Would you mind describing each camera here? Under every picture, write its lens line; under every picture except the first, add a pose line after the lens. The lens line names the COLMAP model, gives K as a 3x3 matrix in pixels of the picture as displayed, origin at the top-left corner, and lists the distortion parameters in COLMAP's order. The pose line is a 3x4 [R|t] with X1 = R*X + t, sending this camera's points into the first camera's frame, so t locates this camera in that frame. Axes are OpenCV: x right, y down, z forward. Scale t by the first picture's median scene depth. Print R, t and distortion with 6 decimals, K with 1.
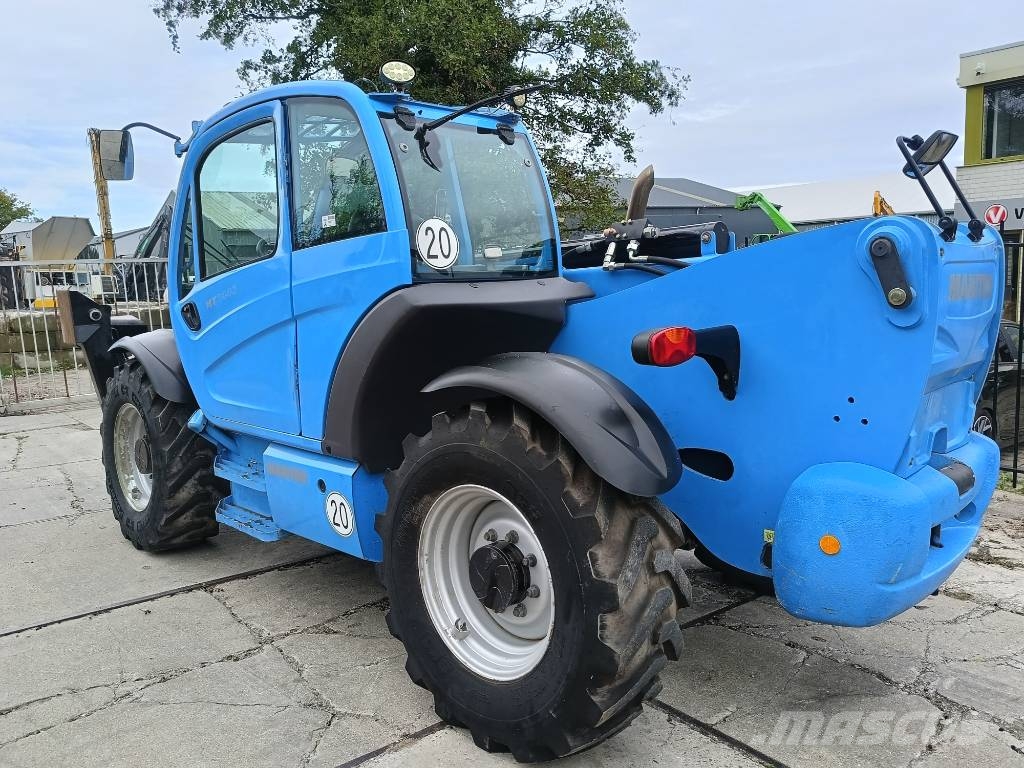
lens RADIAL K [[787.3, 0, 515.9], [0, 787.3, 382.0], [0, 0, 1]] dist [0.084101, -0.115822]
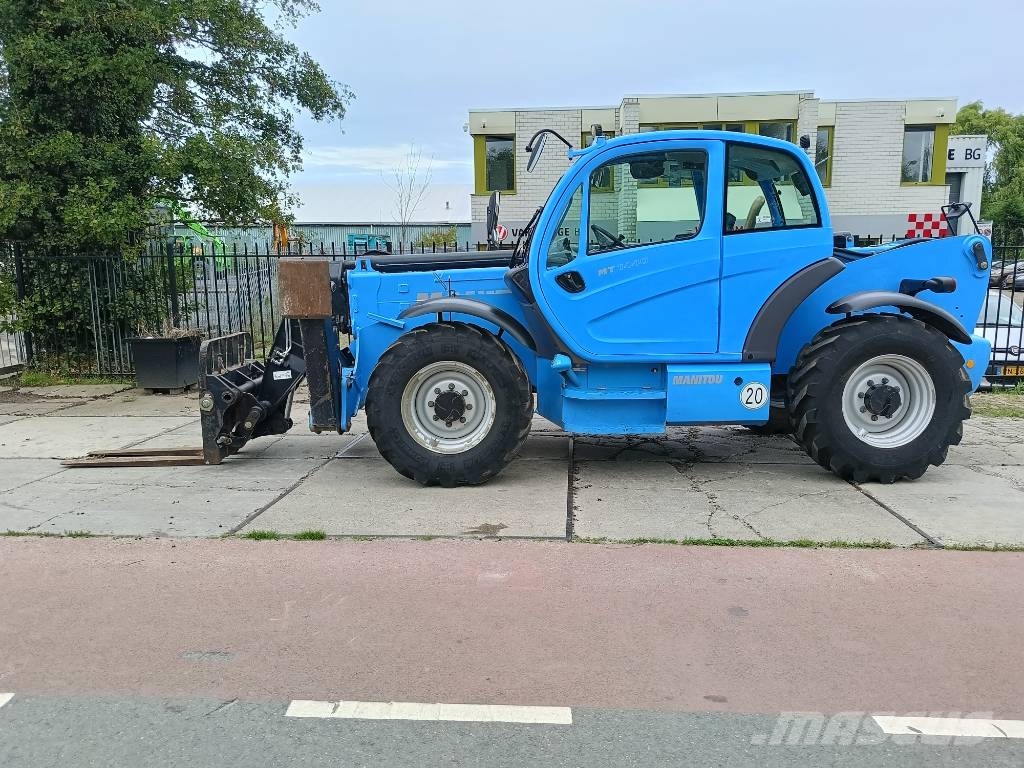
lens RADIAL K [[782.0, 0, 512.0], [0, 782.0, 384.0], [0, 0, 1]] dist [0.081864, -0.111431]
pose [[0.696185, -0.083496, 0.712990, -1.684355], [0.085132, 0.995807, 0.033489, 0.041705], [-0.712796, 0.037384, 0.700374, 0.197414]]
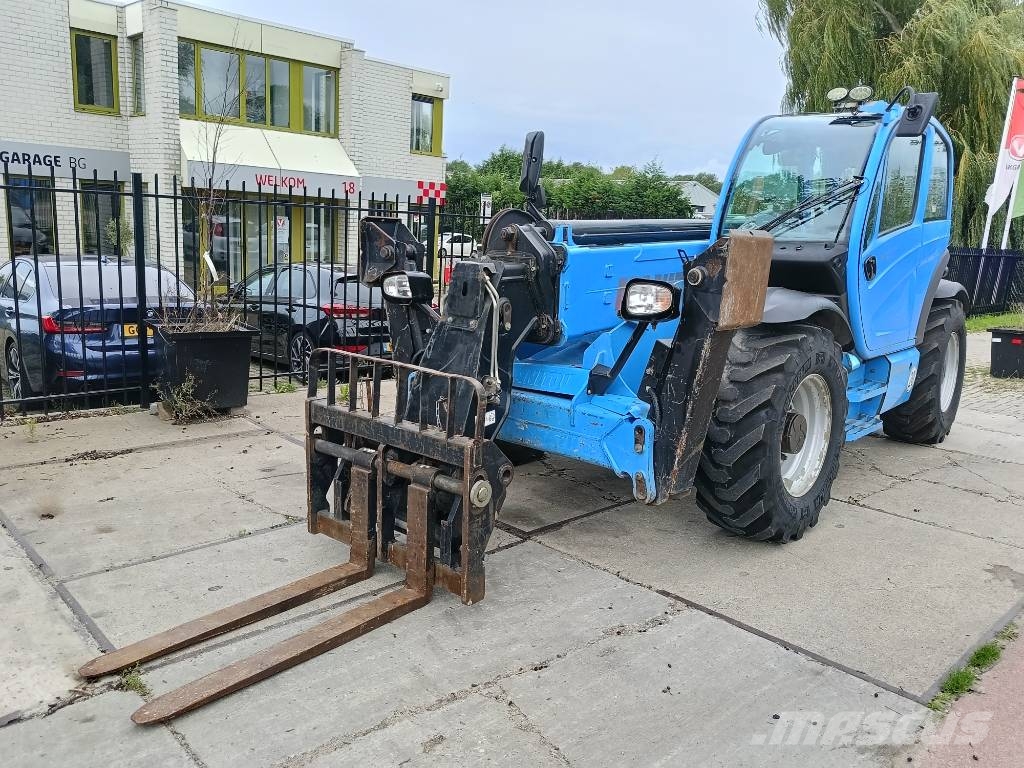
lens RADIAL K [[787.3, 0, 515.9], [0, 787.3, 382.0], [0, 0, 1]] dist [0.084101, -0.115822]
pose [[-0.070059, -0.163609, 0.984034, -1.803825], [0.092297, 0.981164, 0.169703, -0.193401], [-0.993264, 0.102713, -0.053639, 1.874780]]
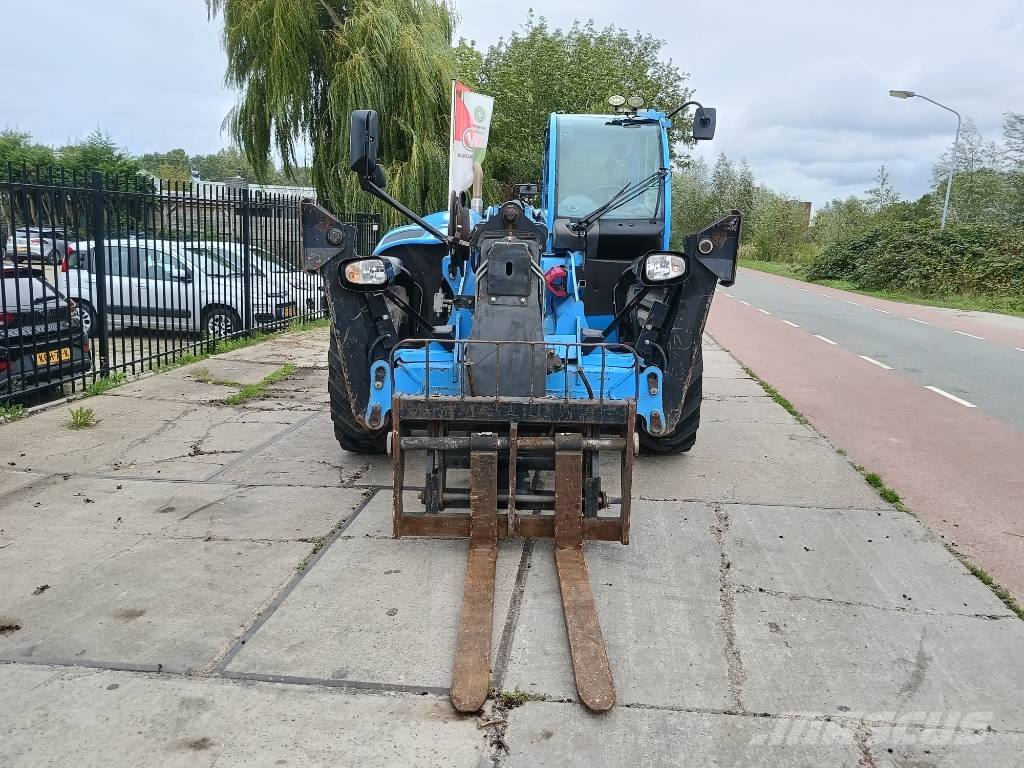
lens RADIAL K [[787.3, 0, 515.9], [0, 787.3, 382.0], [0, 0, 1]] dist [0.084101, -0.115822]
pose [[-0.699965, -0.124175, 0.703299, -1.535095], [0.090807, 0.961301, 0.260104, -0.278596], [-0.708381, 0.245928, -0.661601, 2.659581]]
